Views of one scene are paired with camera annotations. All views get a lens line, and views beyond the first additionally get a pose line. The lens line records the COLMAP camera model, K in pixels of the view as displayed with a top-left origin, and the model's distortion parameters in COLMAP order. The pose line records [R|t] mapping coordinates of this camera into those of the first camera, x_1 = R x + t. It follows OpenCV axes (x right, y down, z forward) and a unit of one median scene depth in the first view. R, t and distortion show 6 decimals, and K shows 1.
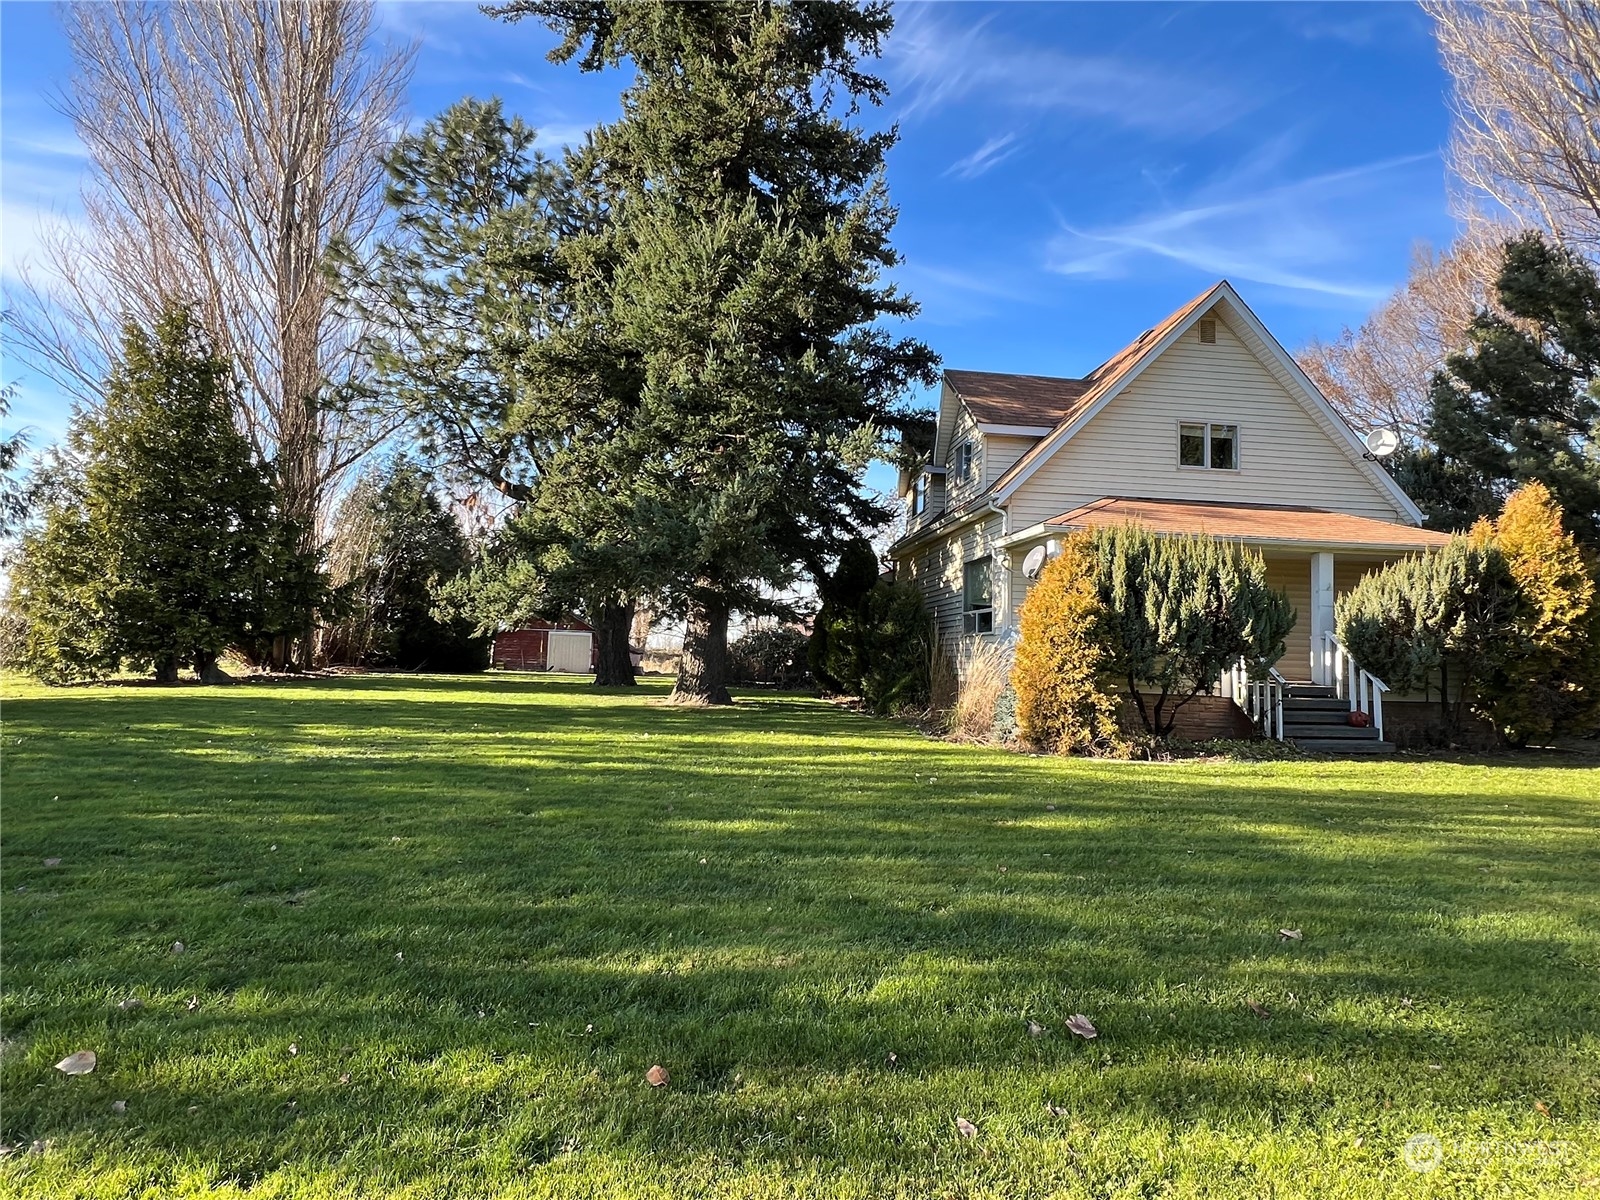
lens RADIAL K [[897.9, 0, 800.0], [0, 897.9, 600.0], [0, 0, 1]] dist [0.001228, -0.000171]
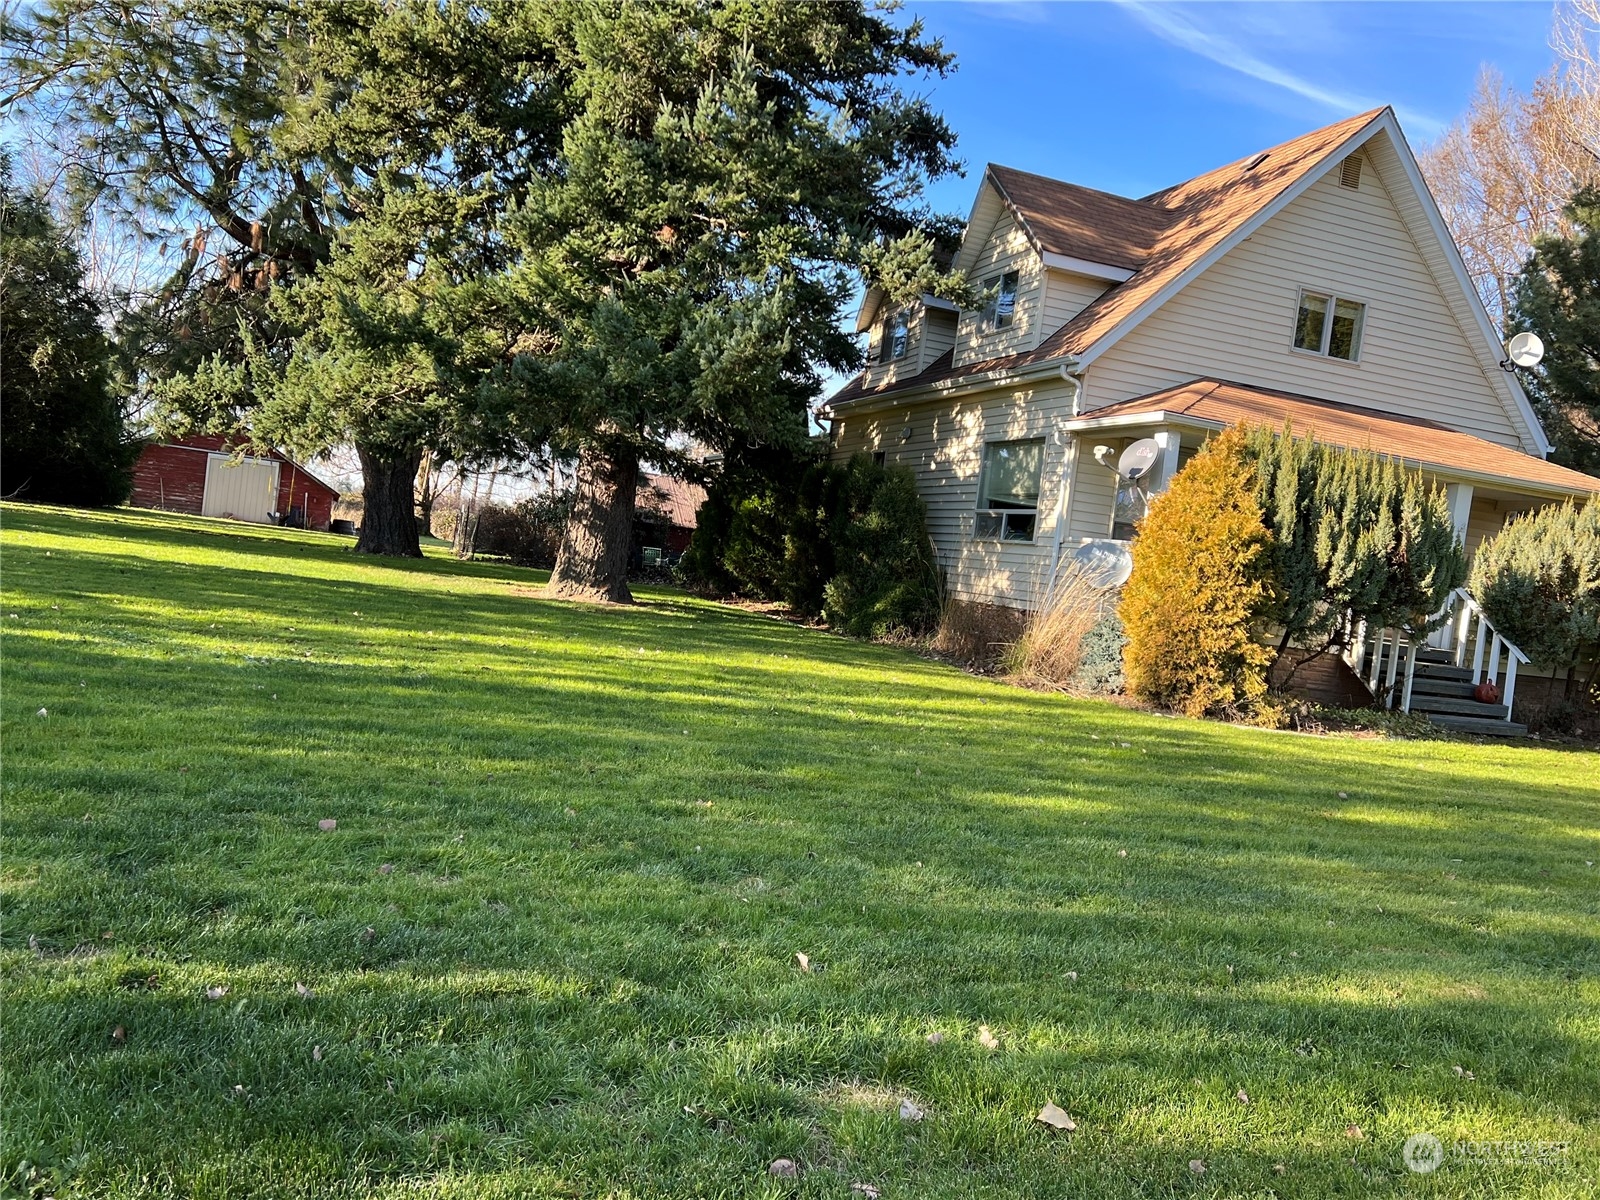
lens RADIAL K [[1277.6, 0, 800.6], [0, 1277.6, 608.2], [0, 0, 1]] dist [0.075343, -0.090289]
pose [[0.969690, 0.081018, 0.230515, -0.257717], [-0.108379, 0.988159, 0.108605, -0.005121], [-0.218986, -0.130296, 0.966989, 0.000448]]
